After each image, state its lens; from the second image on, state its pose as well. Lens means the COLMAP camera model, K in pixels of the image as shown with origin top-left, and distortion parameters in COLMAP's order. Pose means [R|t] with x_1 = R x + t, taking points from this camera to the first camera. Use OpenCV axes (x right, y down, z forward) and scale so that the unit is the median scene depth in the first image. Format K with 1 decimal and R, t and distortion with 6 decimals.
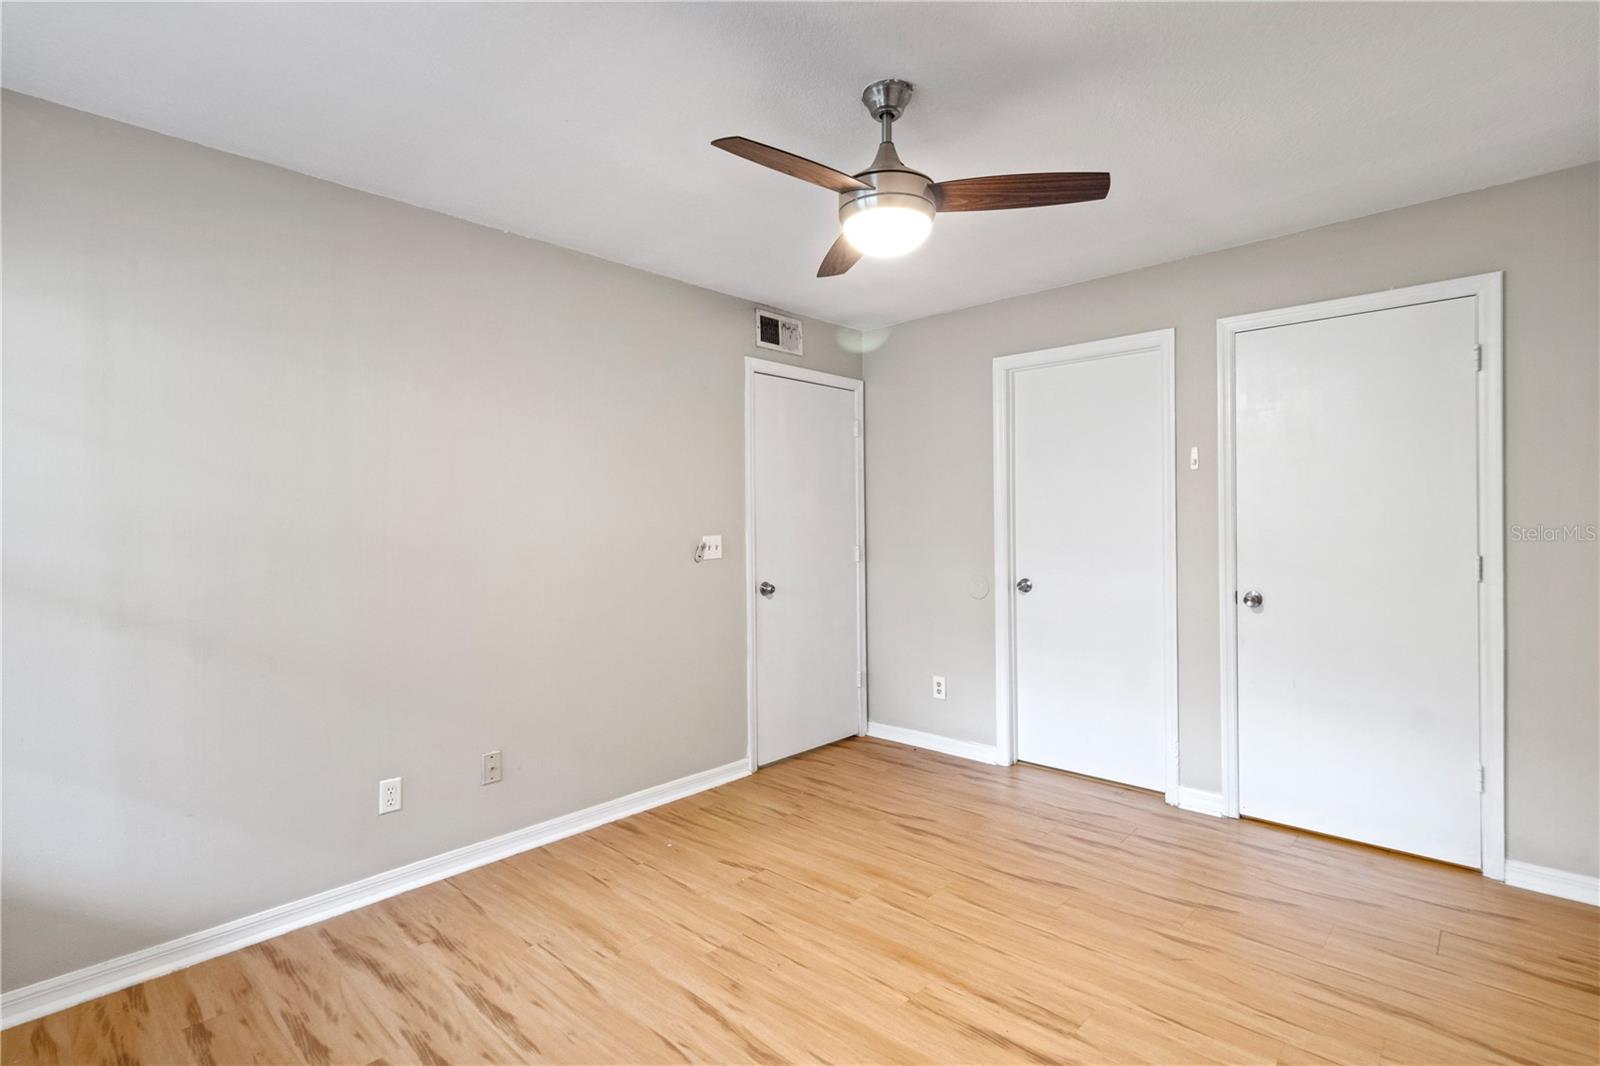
lens RADIAL K [[756.5, 0, 799.7], [0, 756.5, 529.5], [0, 0, 1]] dist [0.000136, 0.000055]
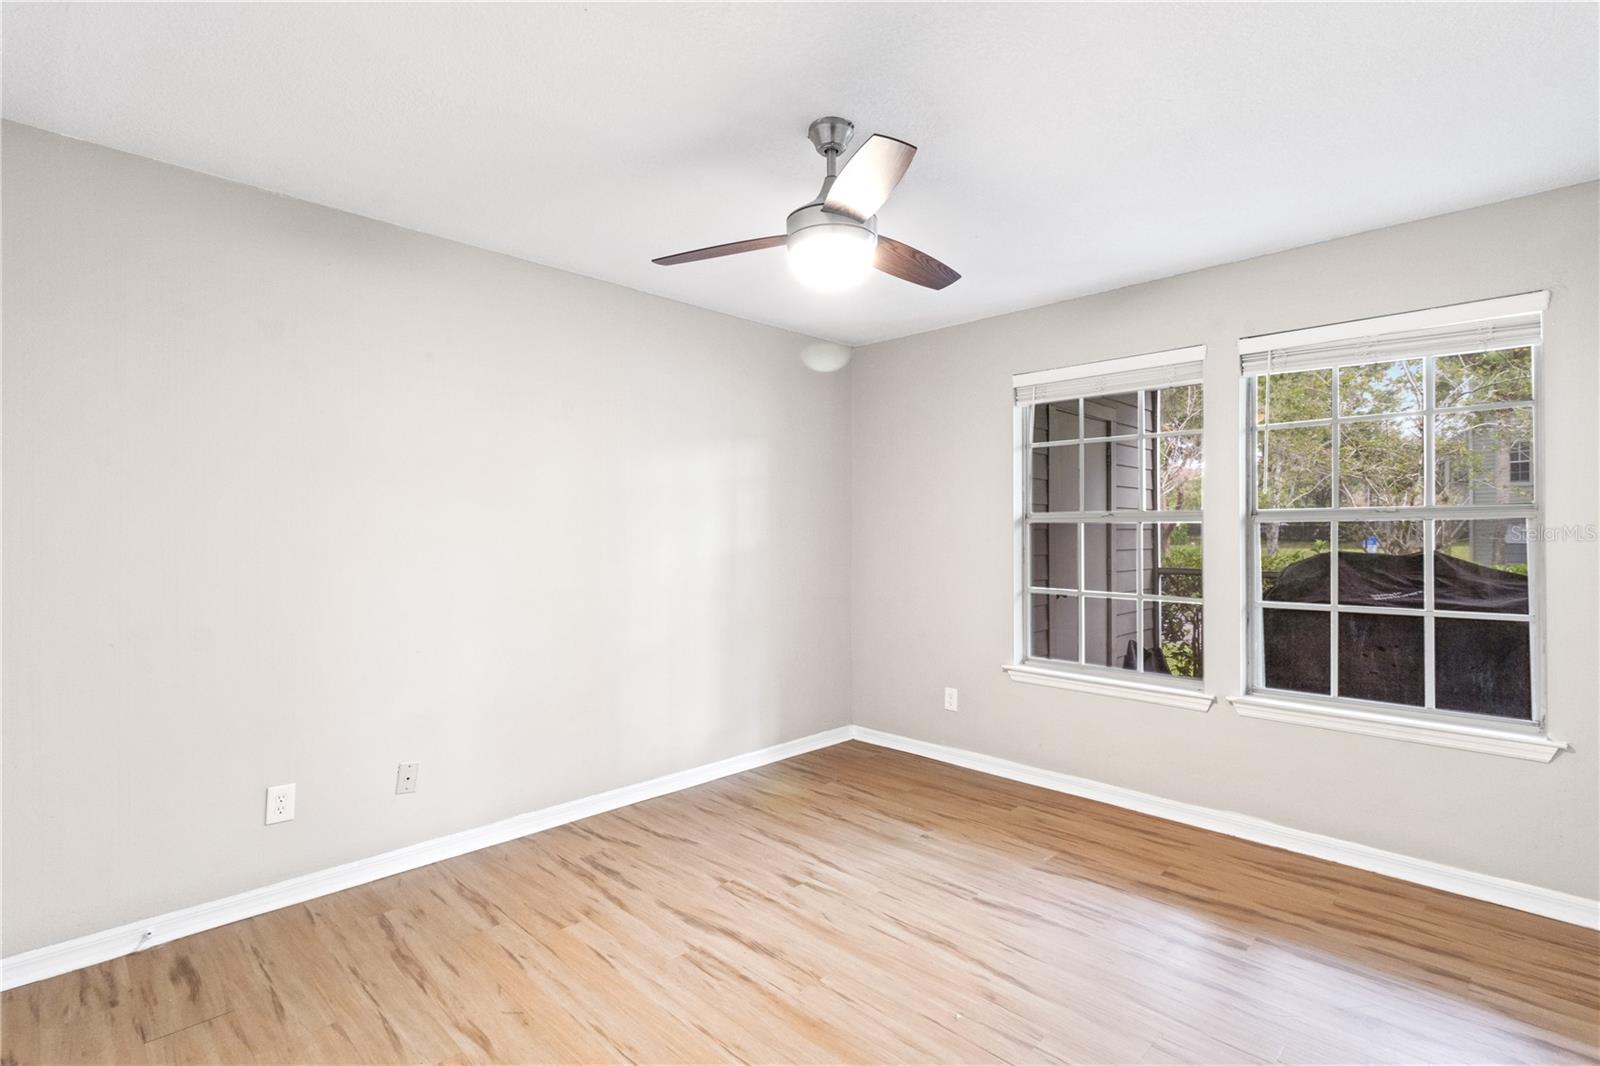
lens RADIAL K [[756.5, 0, 799.9], [0, 756.5, 531.2], [0, 0, 1]] dist [0.000136, 0.000055]
pose [[-0.999560, 0.009644, 0.028057, 0.134153], [0.009791, 0.999939, 0.005101, -0.016977], [-0.028006, 0.005374, -0.999593, 2.030969]]
